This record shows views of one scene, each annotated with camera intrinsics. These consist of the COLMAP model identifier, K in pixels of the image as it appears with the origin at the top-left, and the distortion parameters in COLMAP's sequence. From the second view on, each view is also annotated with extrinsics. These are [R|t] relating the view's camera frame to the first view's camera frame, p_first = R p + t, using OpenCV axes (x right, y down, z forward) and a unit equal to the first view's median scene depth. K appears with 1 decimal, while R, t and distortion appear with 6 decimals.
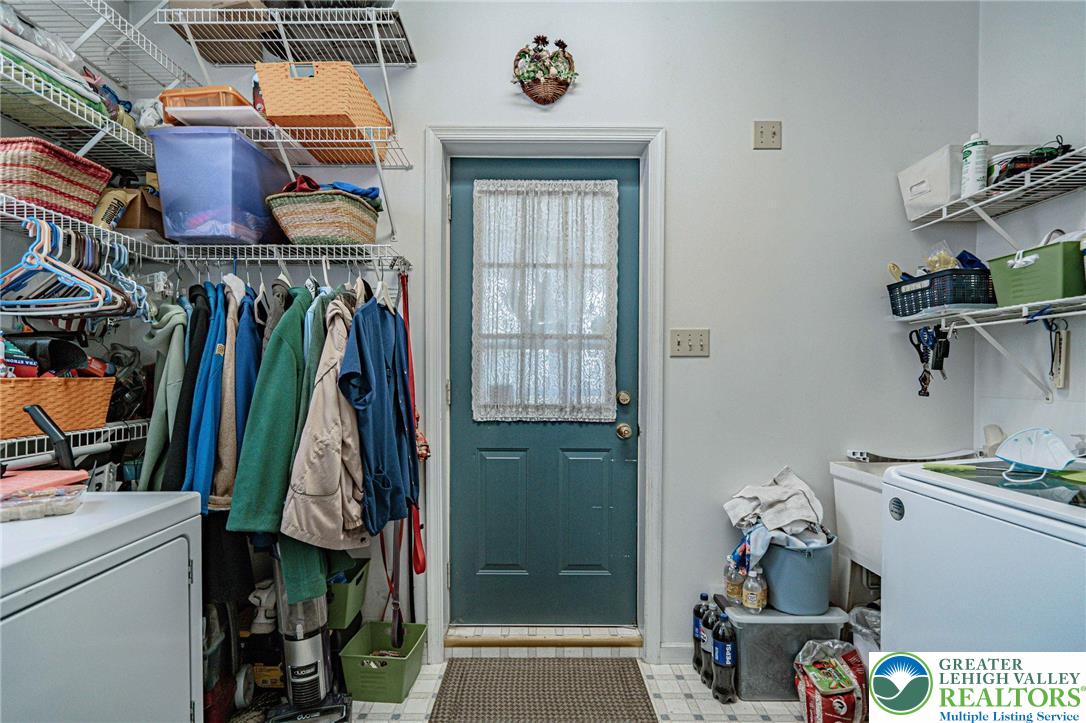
lens RADIAL K [[492.1, 0, 541.1], [0, 492.1, 369.5], [0, 0, 1]] dist [-0.011456, 0.001111]
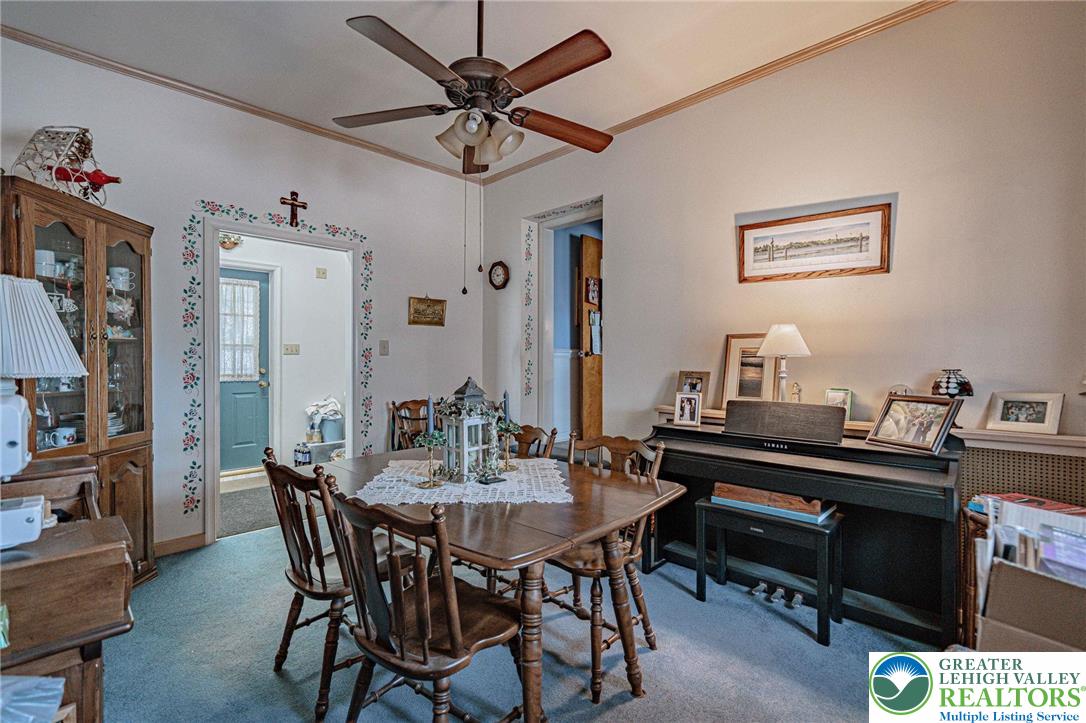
lens RADIAL K [[492.1, 0, 542.8], [0, 492.1, 361.2], [0, 0, 1]] dist [-0.011456, 0.001111]
pose [[0.685282, -0.009255, 0.728219, -0.650750], [-0.003814, 0.999860, 0.016297, -0.035056], [-0.728268, -0.013945, 0.685151, -1.679159]]
